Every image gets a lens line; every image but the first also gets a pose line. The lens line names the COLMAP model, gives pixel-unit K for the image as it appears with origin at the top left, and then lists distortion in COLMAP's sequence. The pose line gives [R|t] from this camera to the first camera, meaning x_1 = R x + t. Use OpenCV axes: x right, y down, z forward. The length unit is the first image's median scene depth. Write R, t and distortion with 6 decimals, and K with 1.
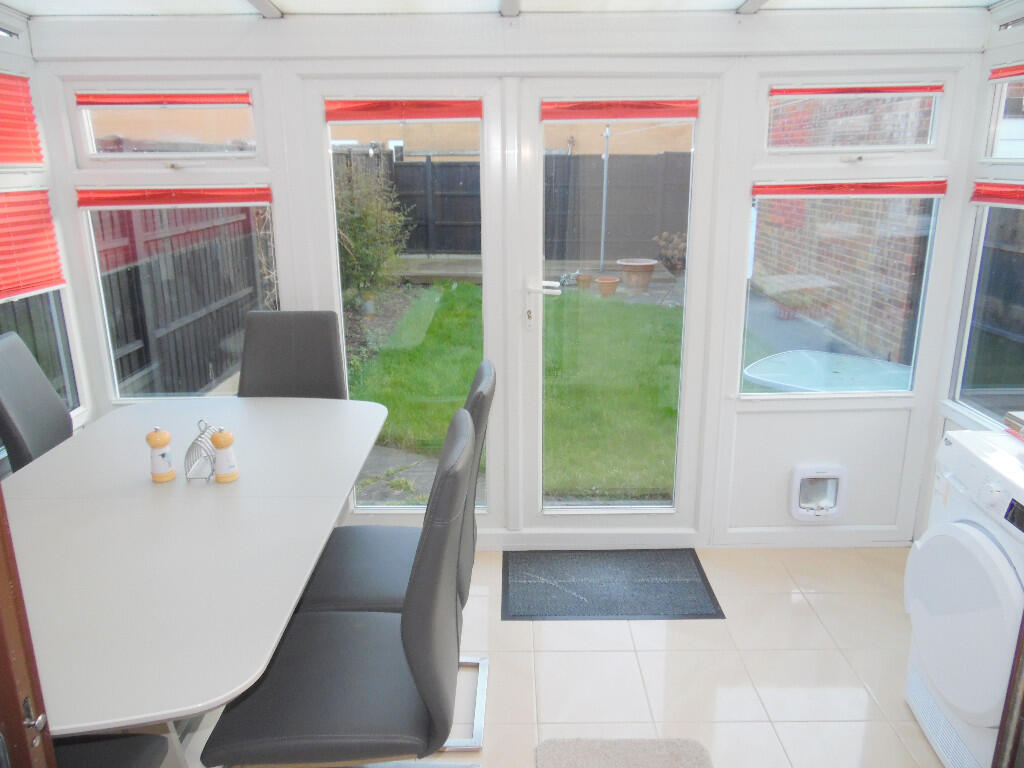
lens RADIAL K [[765.9, 0, 513.7], [0, 765.9, 378.1], [0, 0, 1]] dist [-0.035271, 0.058163]
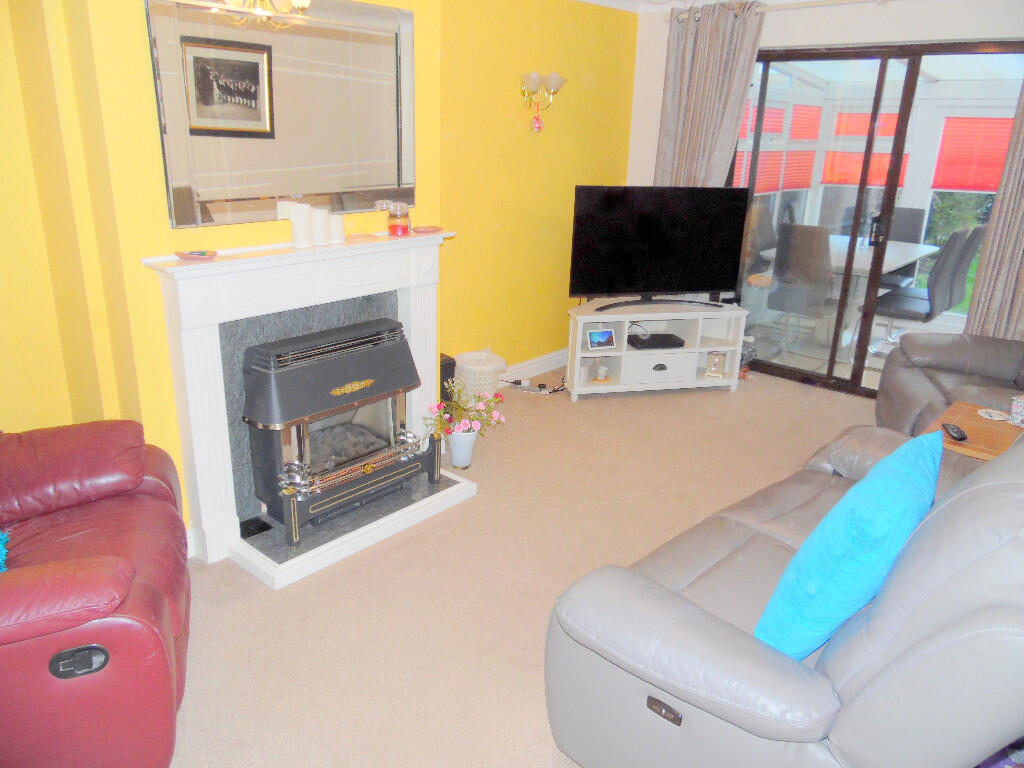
lens RADIAL K [[765.9, 0, 513.7], [0, 765.9, 378.1], [0, 0, 1]] dist [-0.035271, 0.058163]
pose [[0.755812, 0.231085, -0.612657, 0.376442], [-0.204933, 0.972131, 0.113856, 0.427216], [0.621893, 0.039500, 0.782105, -1.645300]]
